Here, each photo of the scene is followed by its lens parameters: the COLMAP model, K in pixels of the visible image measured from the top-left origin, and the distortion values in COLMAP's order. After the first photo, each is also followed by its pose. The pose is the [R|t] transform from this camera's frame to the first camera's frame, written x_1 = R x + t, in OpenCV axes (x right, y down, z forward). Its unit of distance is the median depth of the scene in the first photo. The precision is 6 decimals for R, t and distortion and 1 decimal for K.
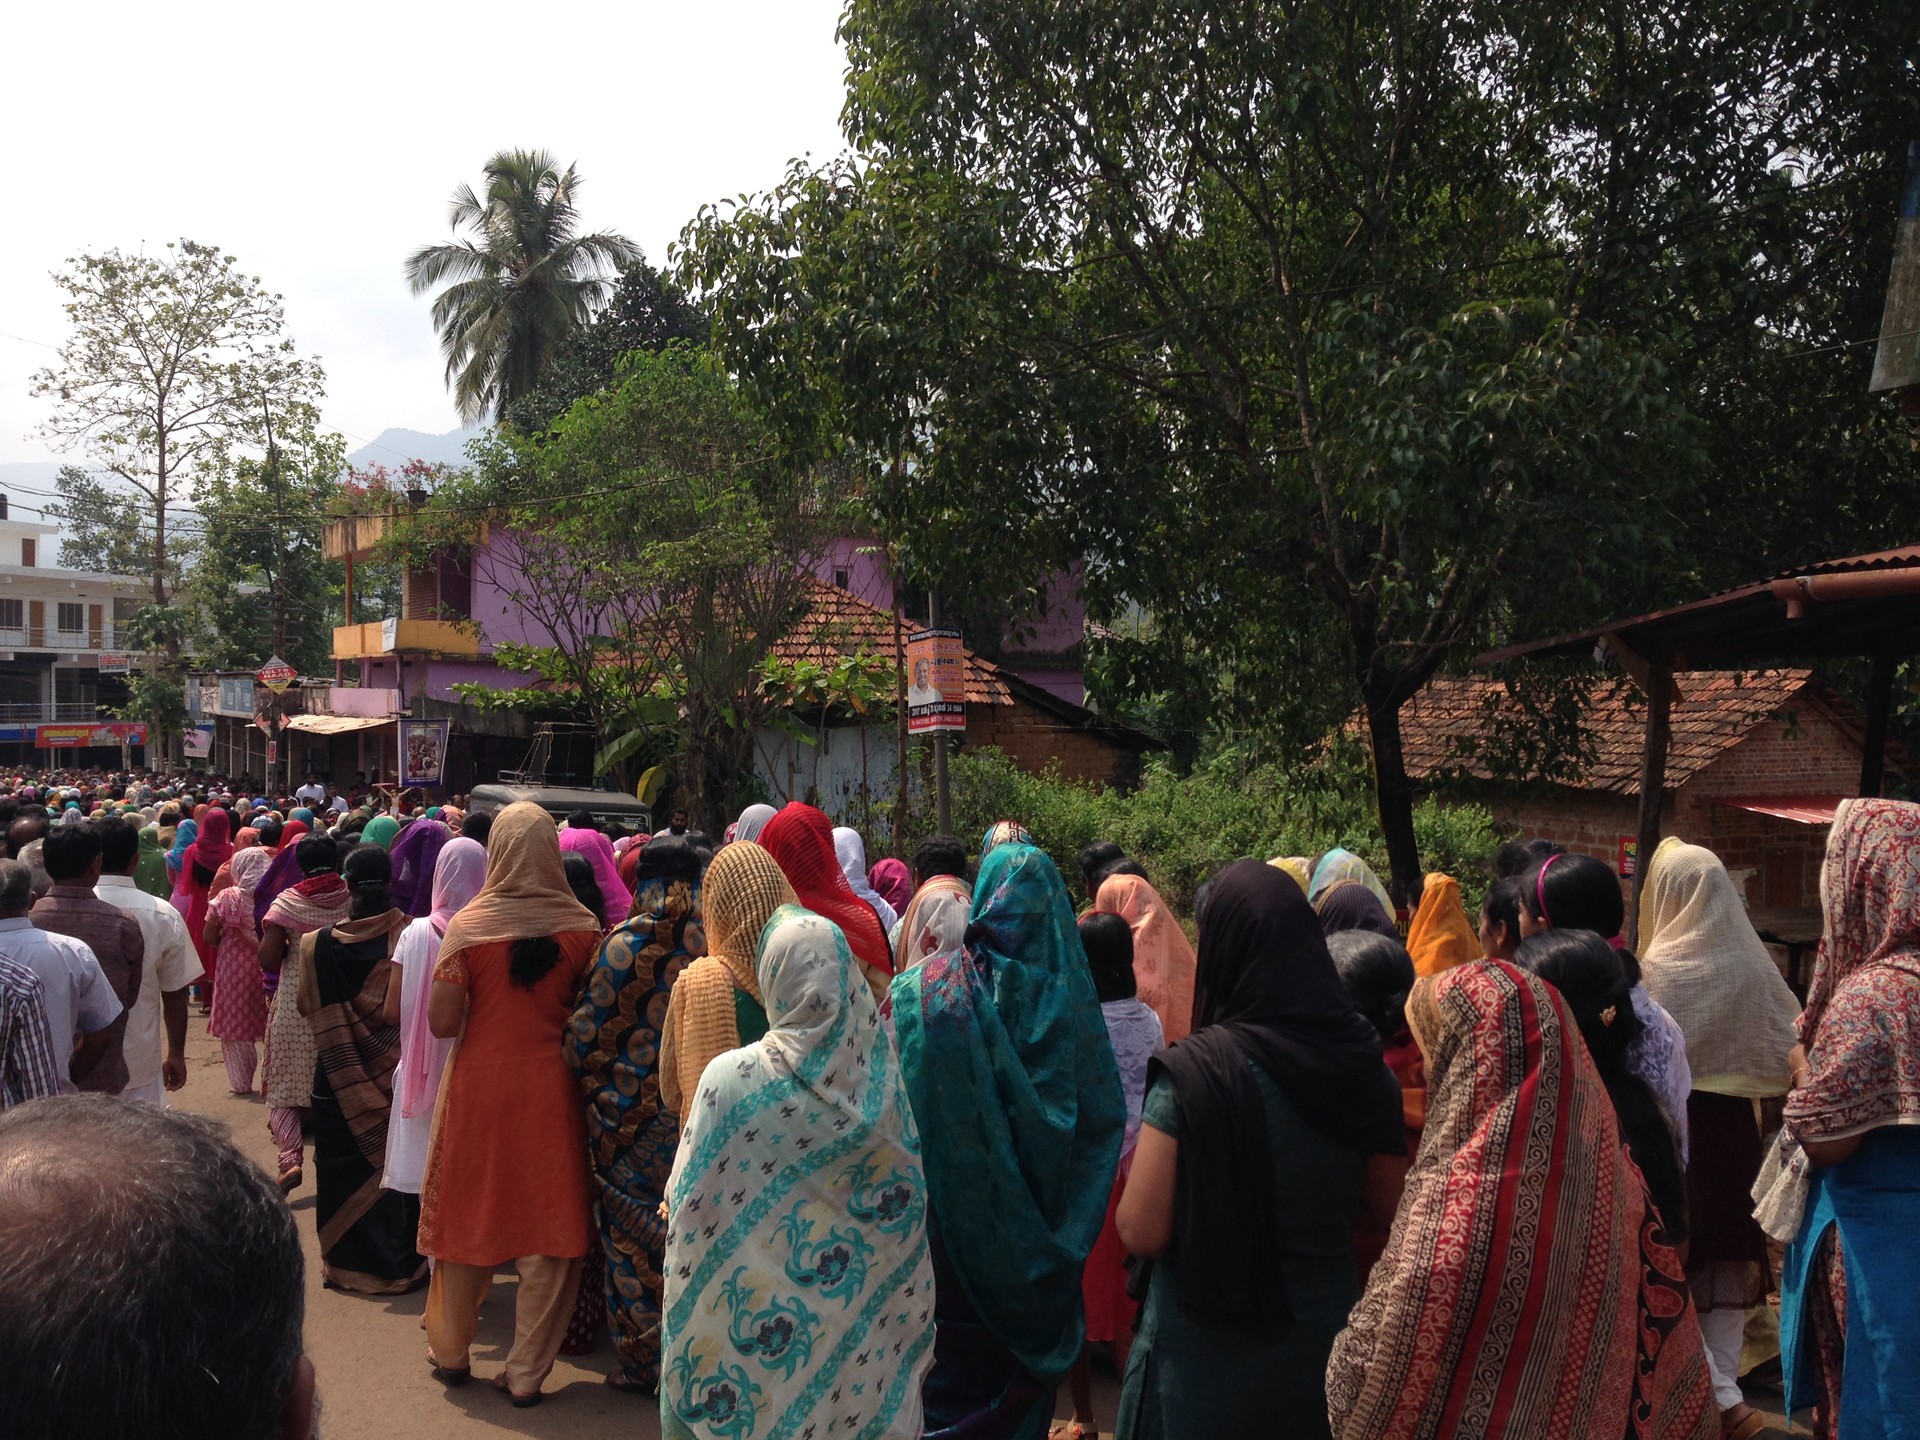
lens RADIAL K [[1808.1, 0, 1014.8], [0, 1808.1, 724.2], [0, 0, 1]] dist [0.170390, -0.338106]
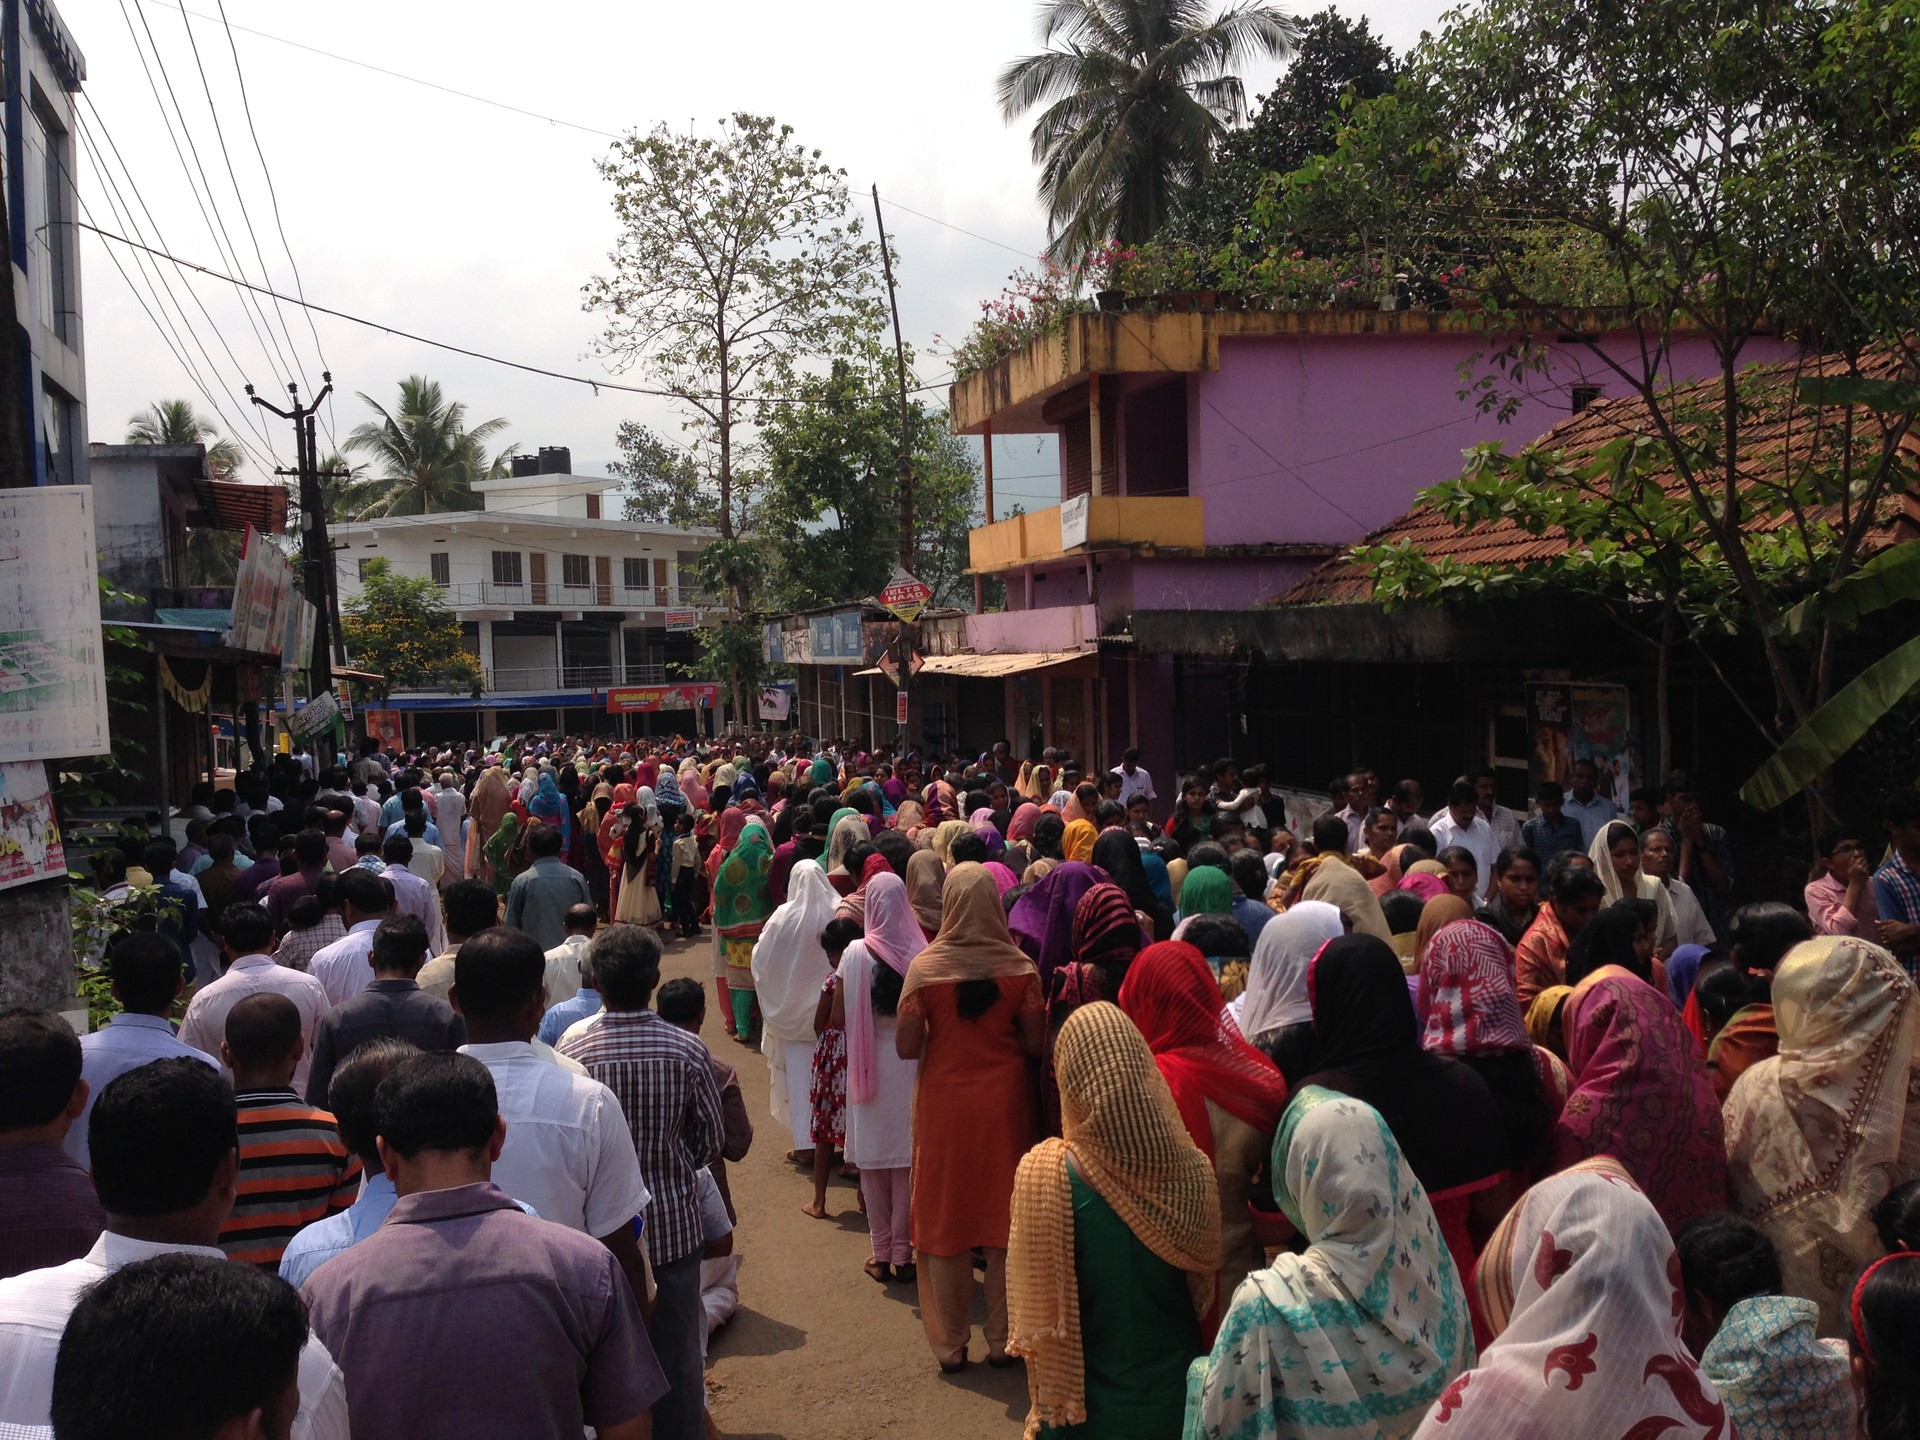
lens RADIAL K [[1796.8, 0, 960.4], [0, 1796.8, 734.4], [0, 0, 1]] dist [0.118030, -0.142466]
pose [[0.955898, -0.021384, -0.292921, -0.111605], [0.031007, 0.999120, 0.028247, 0.004167], [0.292059, -0.036083, 0.955719, 0.216465]]
